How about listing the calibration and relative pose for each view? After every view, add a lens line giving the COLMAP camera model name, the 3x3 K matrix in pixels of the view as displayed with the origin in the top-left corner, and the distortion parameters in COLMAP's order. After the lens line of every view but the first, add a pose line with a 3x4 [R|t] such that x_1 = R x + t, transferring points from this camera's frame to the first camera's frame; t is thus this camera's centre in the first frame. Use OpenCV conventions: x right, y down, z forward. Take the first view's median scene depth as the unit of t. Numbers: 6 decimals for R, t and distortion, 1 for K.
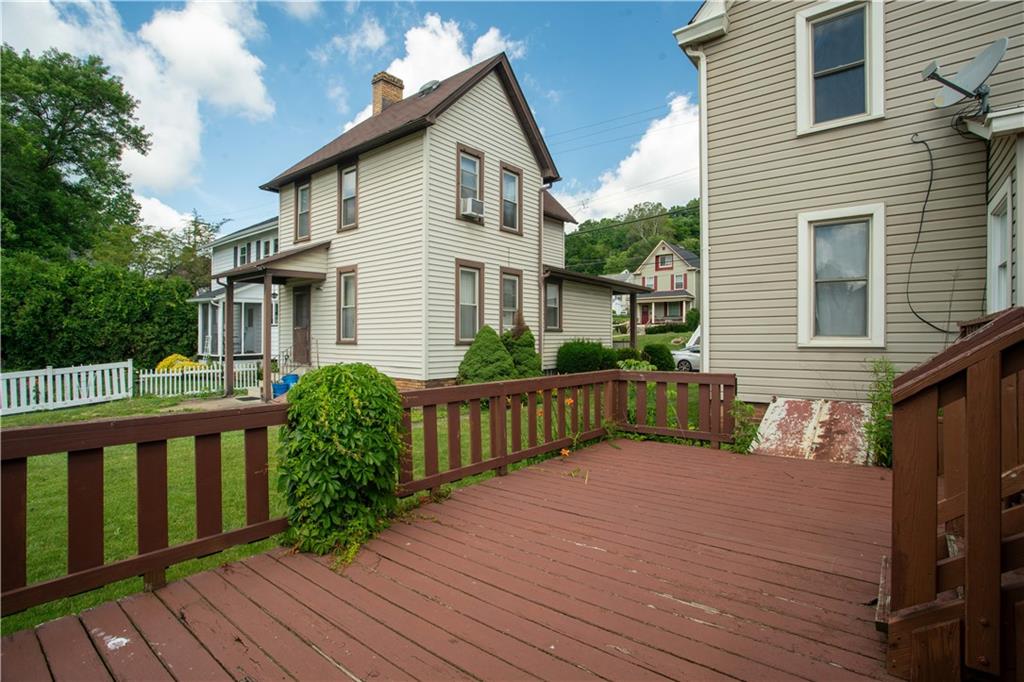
lens RADIAL K [[486.2, 0, 515.4], [0, 486.2, 334.3], [0, 0, 1]] dist [-0.002349, 0.003479]
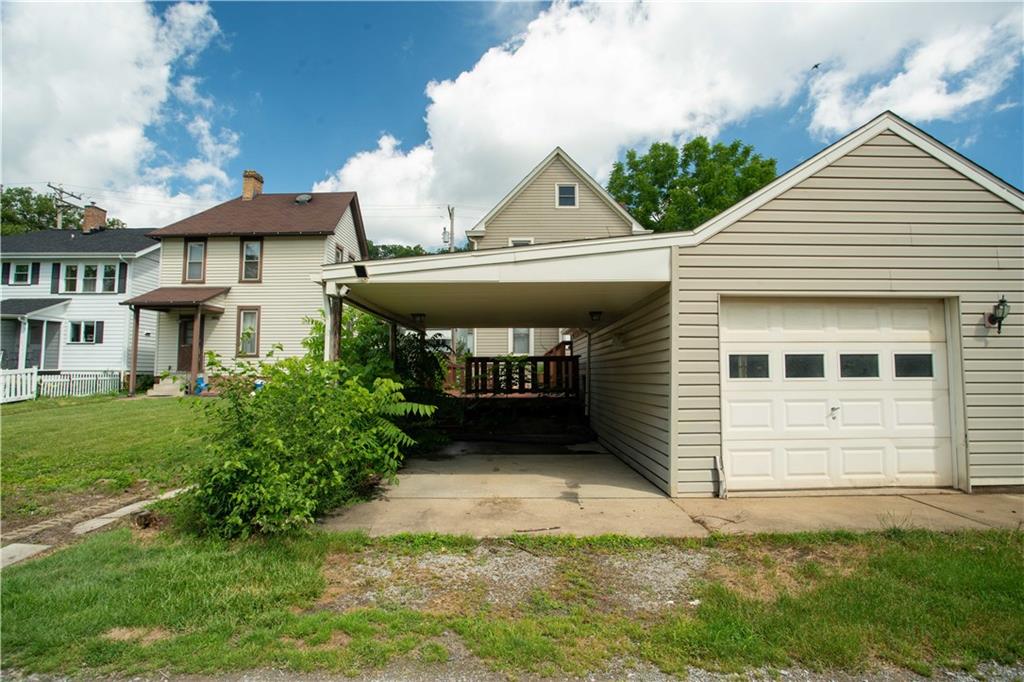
lens RADIAL K [[486.2, 0, 511.9], [0, 486.2, 341.5], [0, 0, 1]] dist [-0.002349, 0.003479]
pose [[0.783454, 0.043972, 0.619892, -0.625469], [-0.007794, 0.998110, -0.060950, 0.054491], [-0.621401, 0.042920, 0.782317, -0.671069]]
